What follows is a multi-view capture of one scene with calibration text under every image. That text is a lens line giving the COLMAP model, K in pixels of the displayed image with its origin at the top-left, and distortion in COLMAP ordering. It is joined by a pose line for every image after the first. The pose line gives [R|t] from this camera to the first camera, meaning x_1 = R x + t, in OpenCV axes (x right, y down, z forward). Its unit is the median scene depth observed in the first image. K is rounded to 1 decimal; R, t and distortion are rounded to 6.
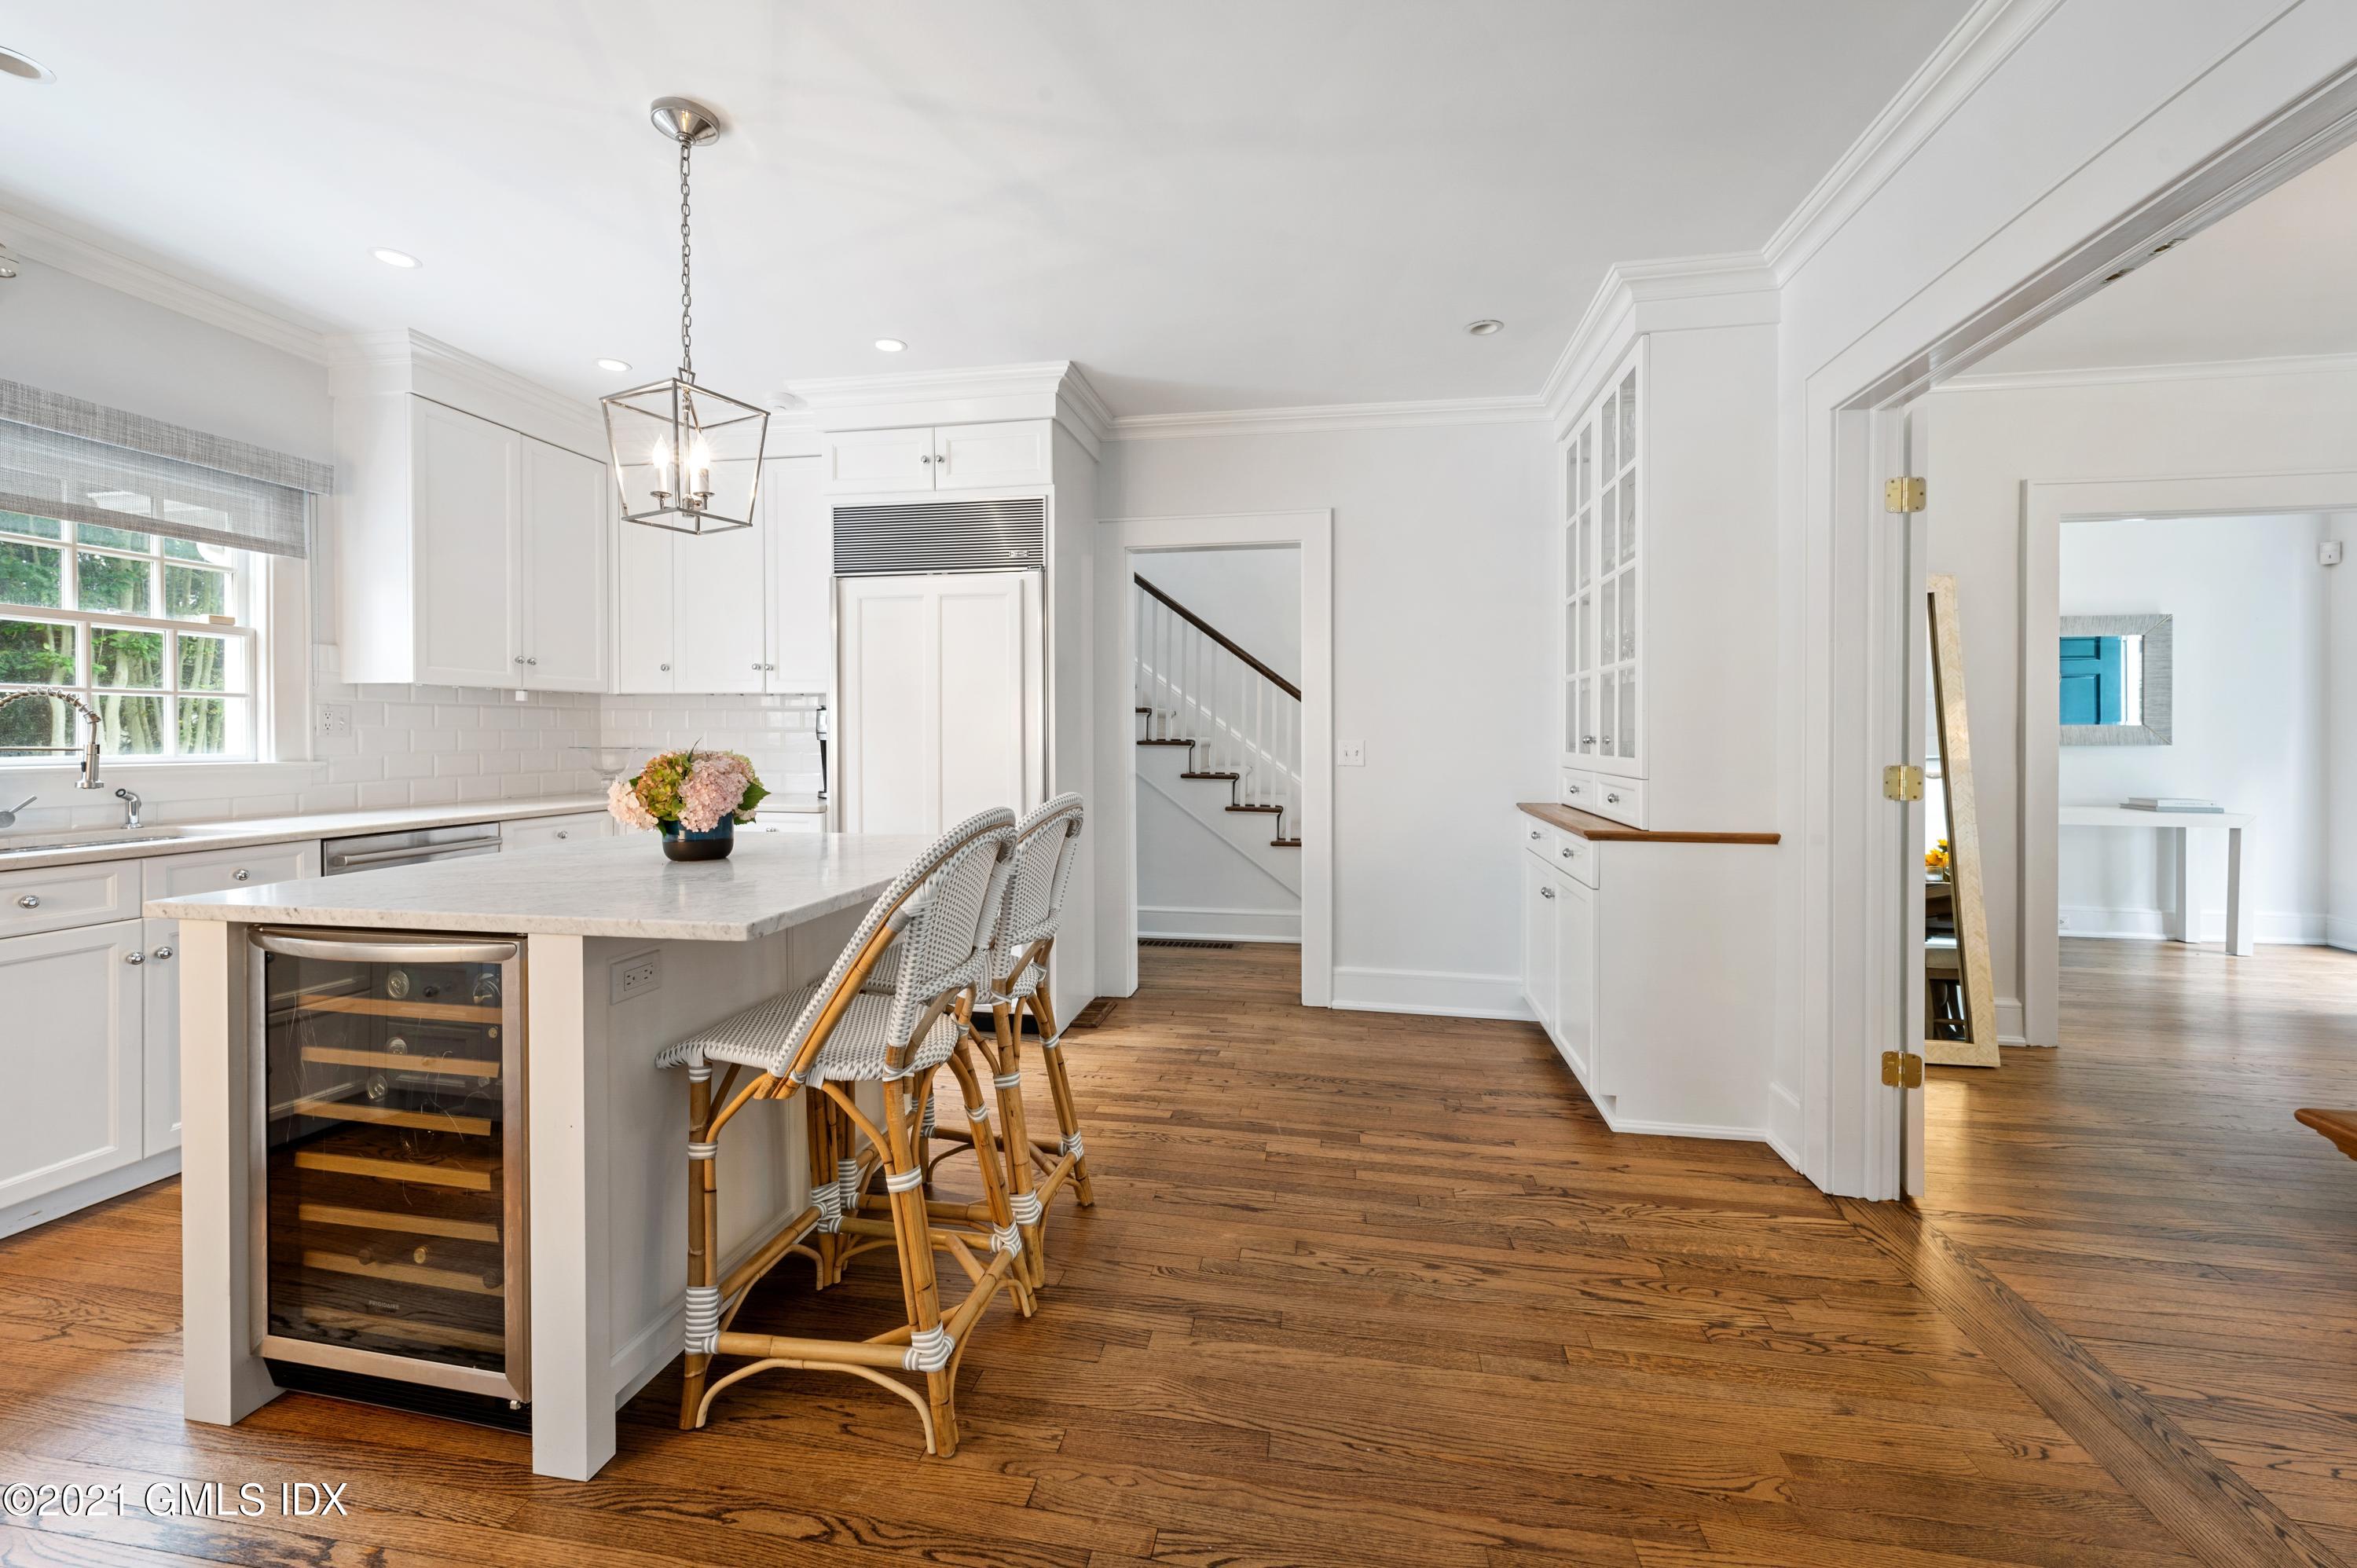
lens RADIAL K [[956.3, 0, 1184.6], [0, 956.3, 744.0], [0, 0, 1]] dist [0.003988, 0.000338]
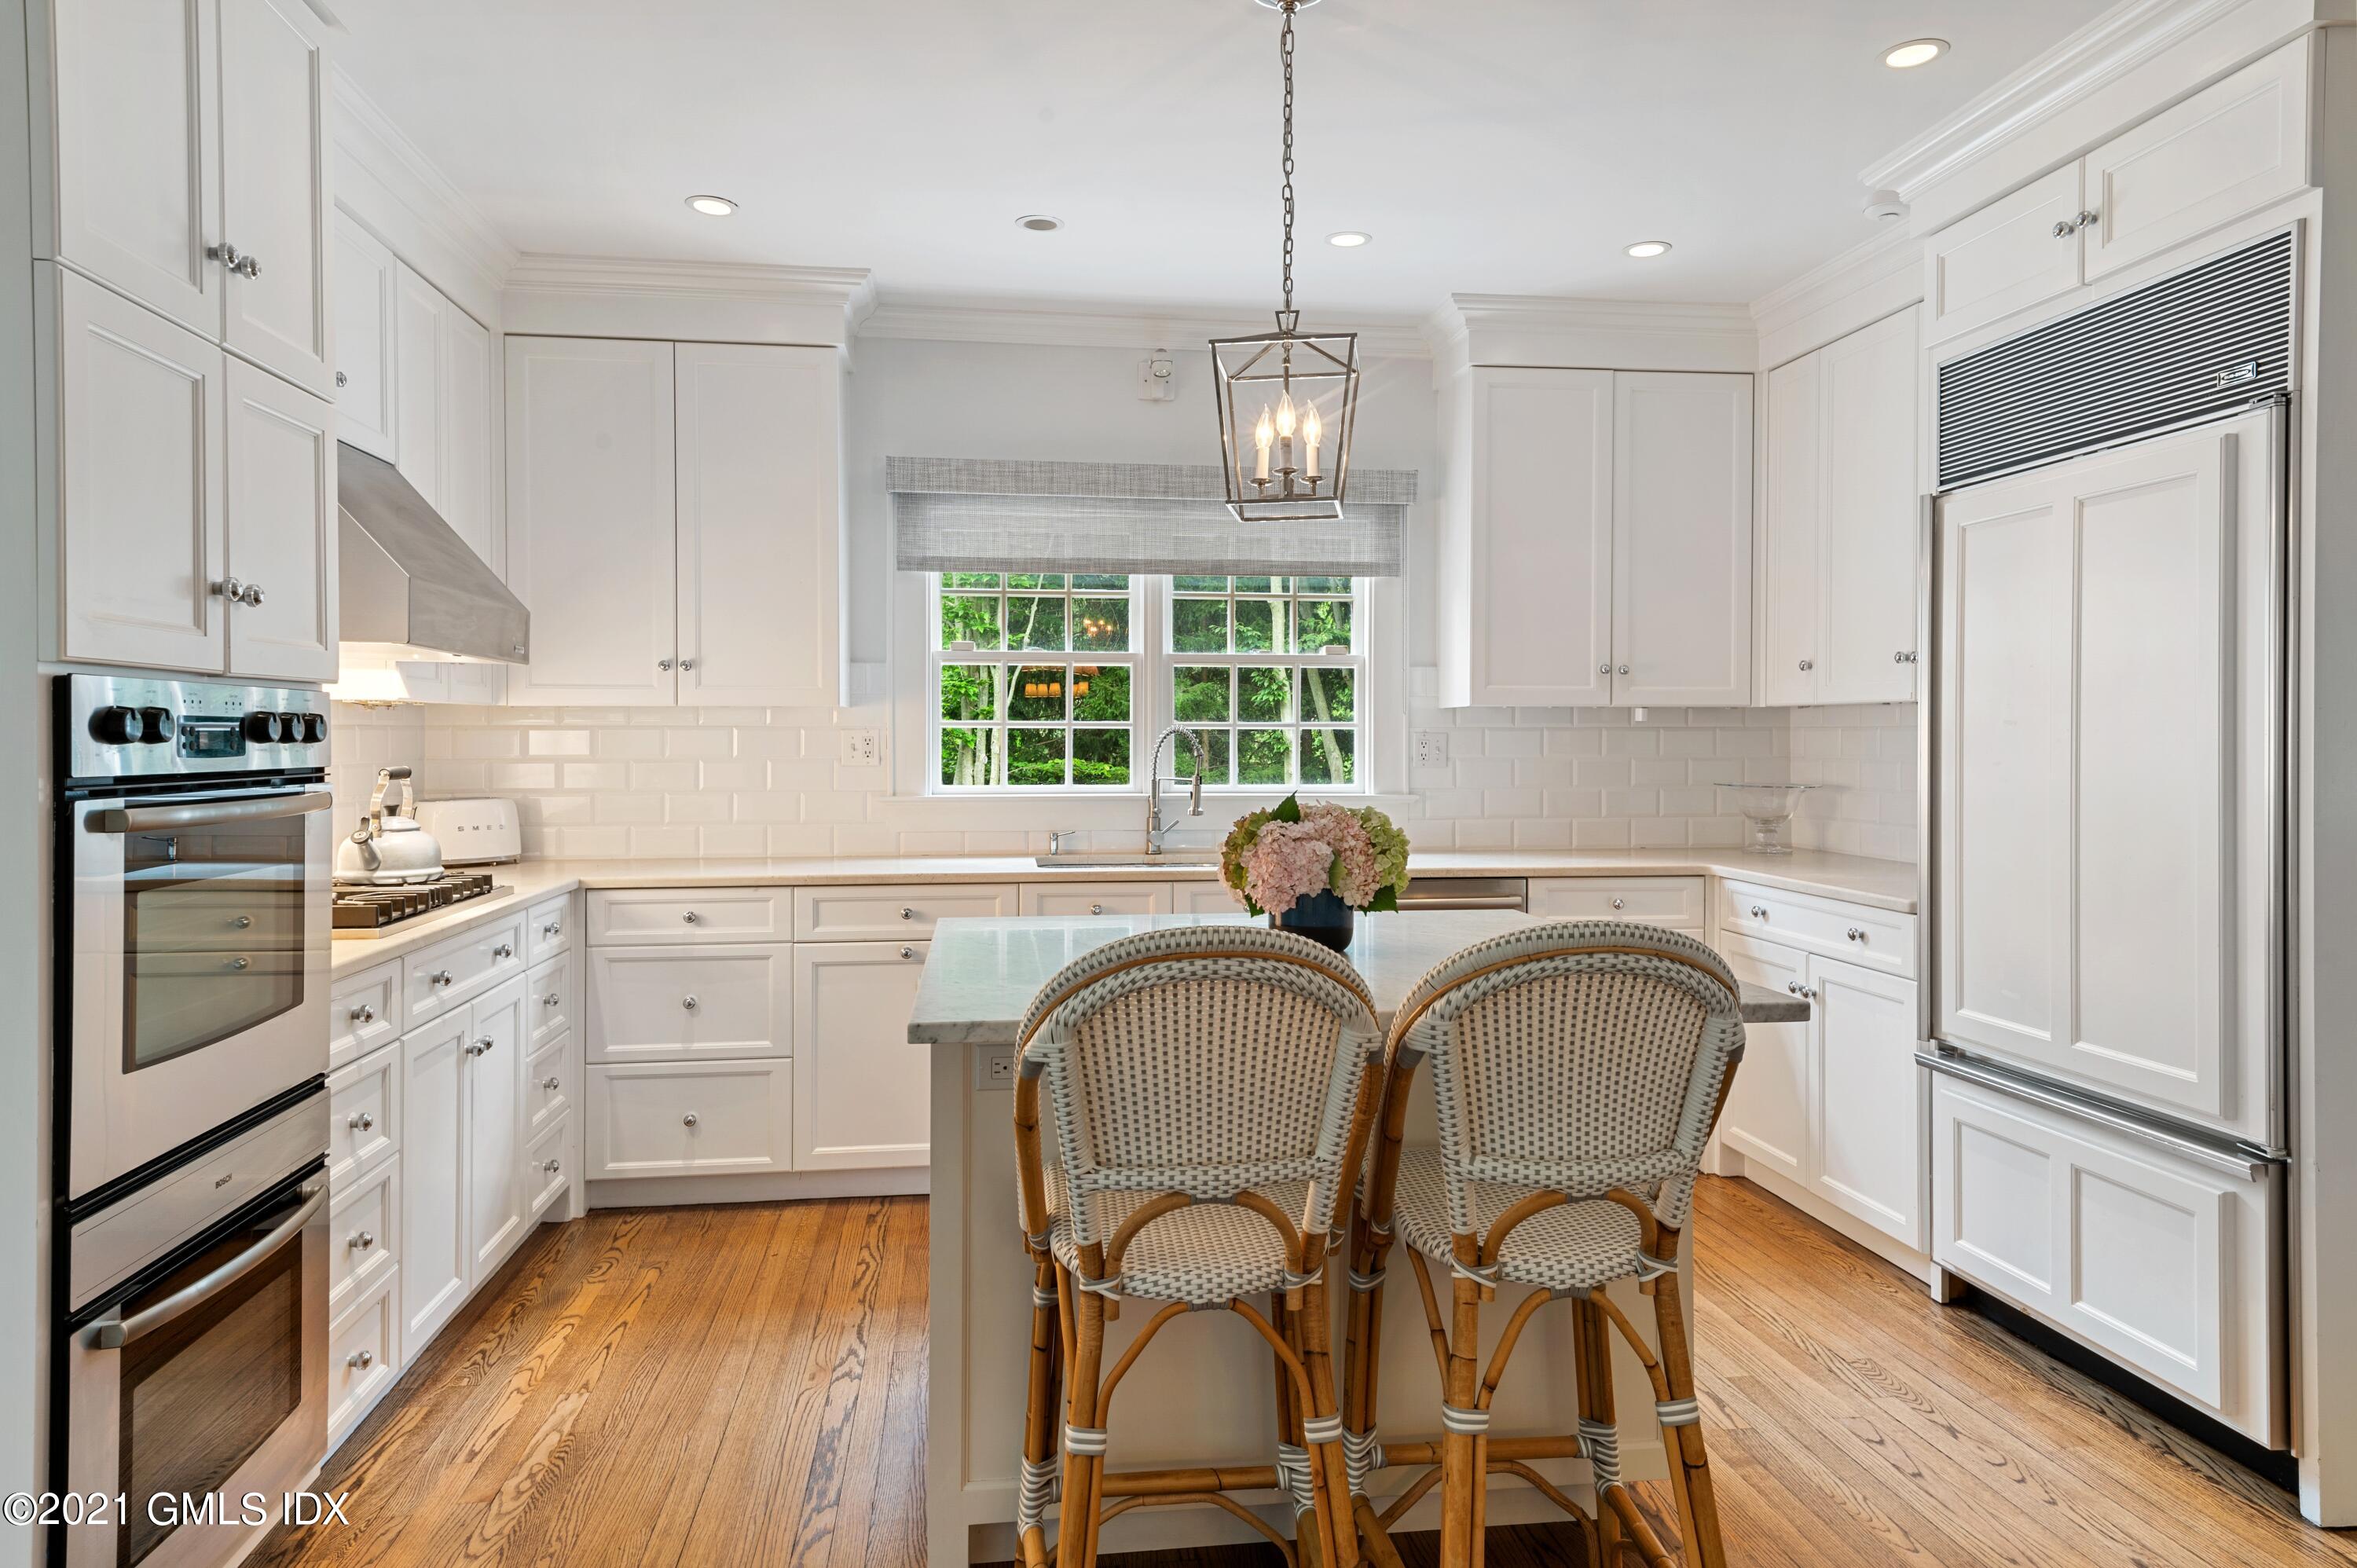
lens RADIAL K [[1463.2, 0, 1175.4], [0, 1463.2, 747.3], [0, 0, 1]] dist [0.040208, 0.002232]
pose [[0.296017, 0.004268, -0.955173, 0.340073], [-0.009157, 0.999957, 0.001630, -0.025440], [0.955139, 0.008264, 0.296043, 0.337040]]
